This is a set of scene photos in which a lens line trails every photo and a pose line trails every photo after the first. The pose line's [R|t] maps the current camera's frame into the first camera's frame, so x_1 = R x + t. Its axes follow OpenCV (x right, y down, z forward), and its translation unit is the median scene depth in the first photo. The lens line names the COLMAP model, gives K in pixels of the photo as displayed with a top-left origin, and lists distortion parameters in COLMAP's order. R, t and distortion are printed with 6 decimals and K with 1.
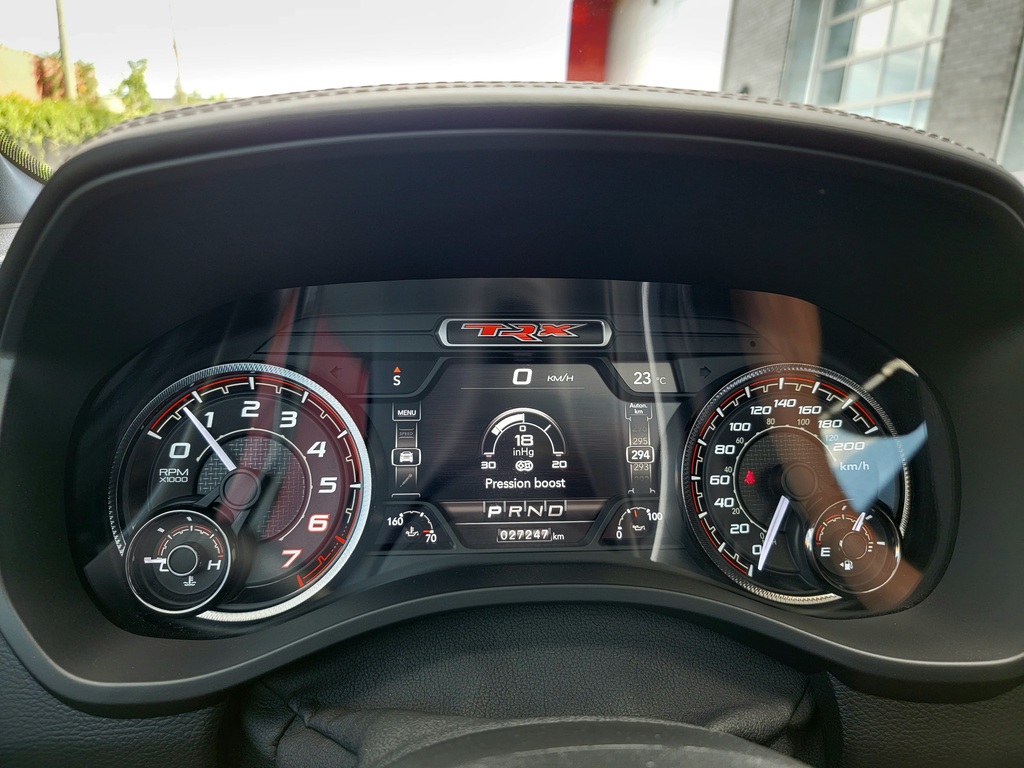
lens RADIAL K [[713.9, 0, 510.3], [0, 713.9, 389.5], [0, 0, 1]] dist [0.055271, -0.041556]
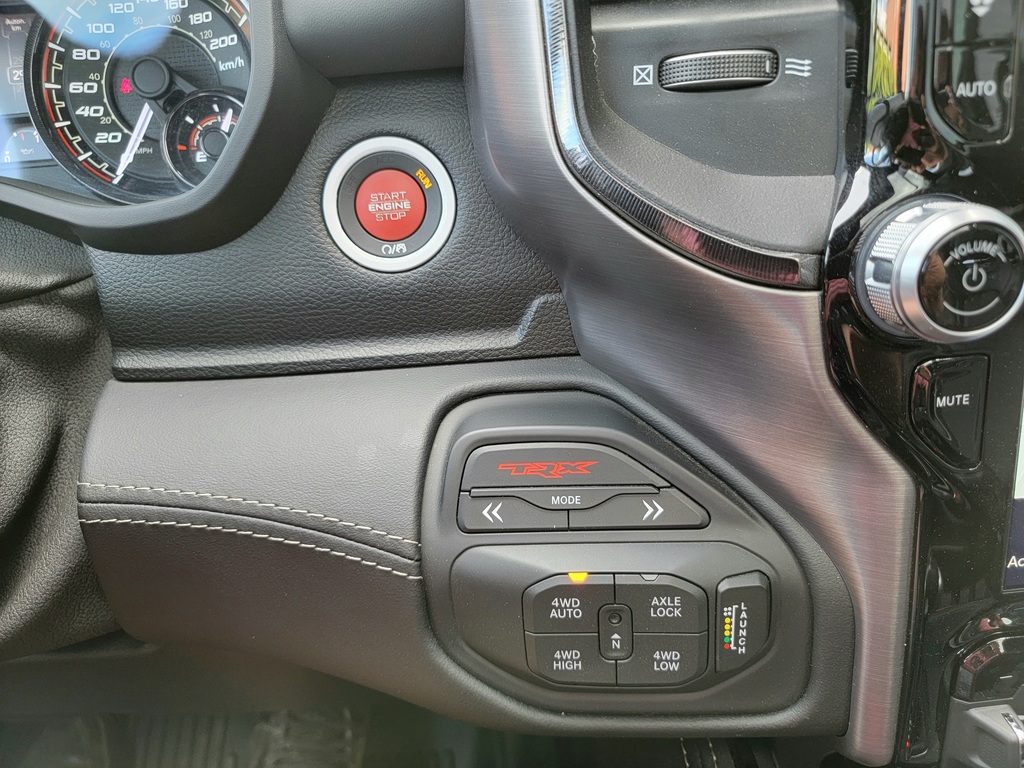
lens RADIAL K [[743.9, 0, 520.4], [0, 743.9, 384.9], [0, 0, 1]] dist [0.018088, -0.030638]
pose [[0.996277, -0.061032, -0.060883, 0.901609], [0.073009, 0.972891, 0.219439, 0.333614], [0.045840, -0.223067, 0.973725, -0.022620]]
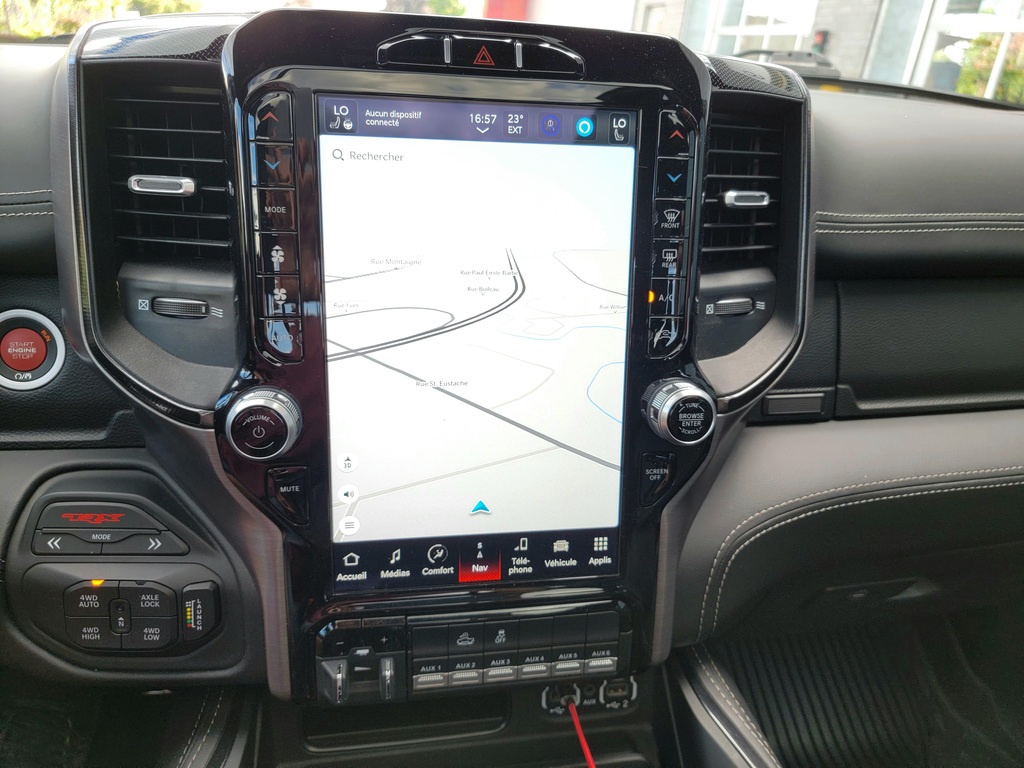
lens RADIAL K [[713.9, 0, 504.4], [0, 713.9, 382.5], [0, 0, 1]] dist [0.055271, -0.041556]
pose [[0.996284, 0.001105, 0.086122, 1.464098], [-0.013981, 0.988730, 0.149054, 0.164037], [-0.084987, -0.149705, 0.985071, -0.542305]]
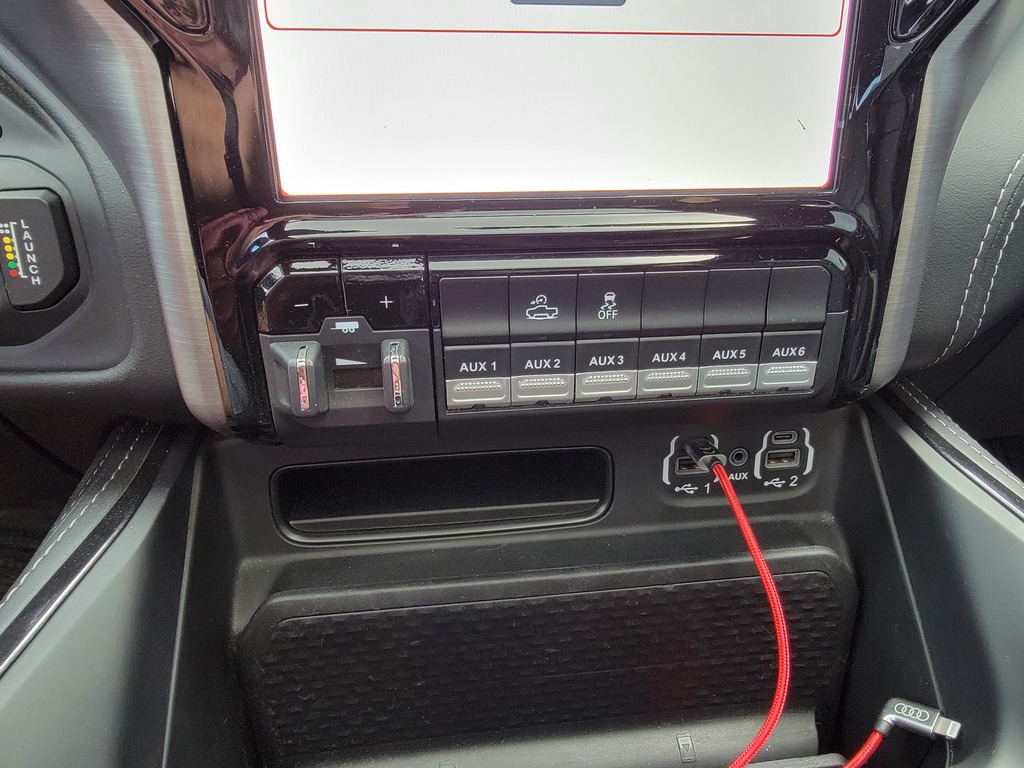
lens RADIAL K [[741.0, 0, 530.9], [0, 741.0, 402.8], [0, 0, 1]] dist [0.007667, -0.004692]
pose [[0.998791, -0.026368, 0.041495, 1.464505], [0.012624, 0.953264, 0.301873, 0.672380], [-0.047515, -0.300984, 0.952445, -0.039520]]
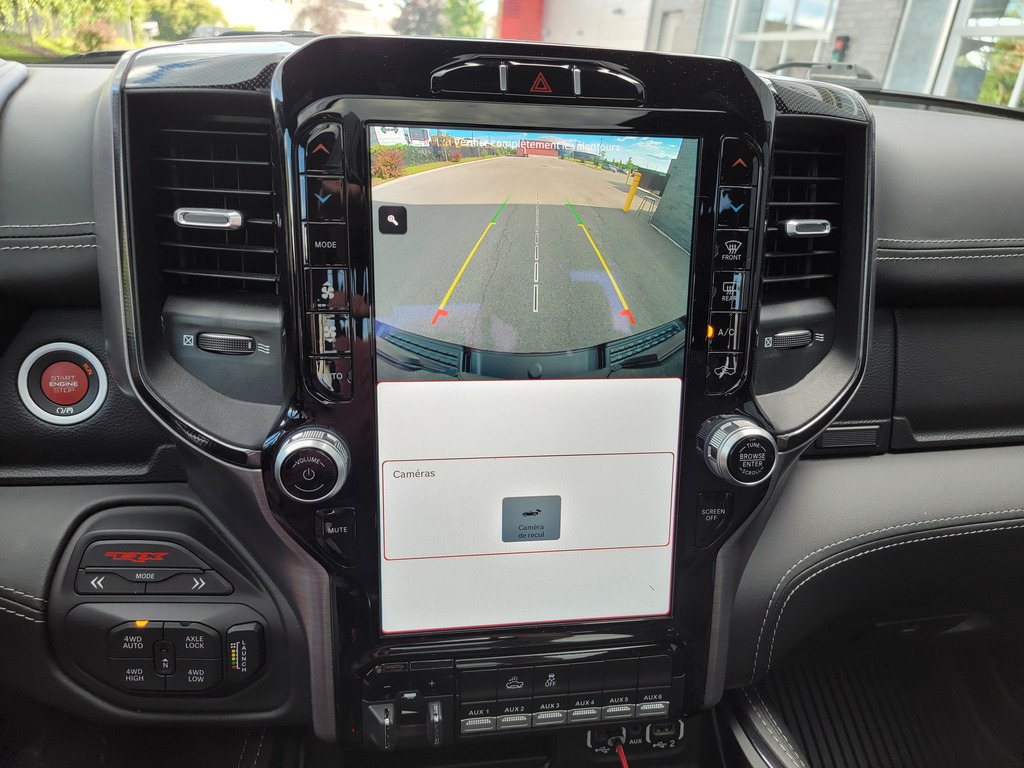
lens RADIAL K [[713.9, 0, 507.5], [0, 713.9, 399.7], [0, 0, 1]] dist [0.055271, -0.041556]
pose [[0.997713, 0.002938, 0.067526, 1.408934], [-0.013727, 0.987042, 0.159872, 0.125831], [-0.066182, -0.160434, 0.984825, -0.491302]]
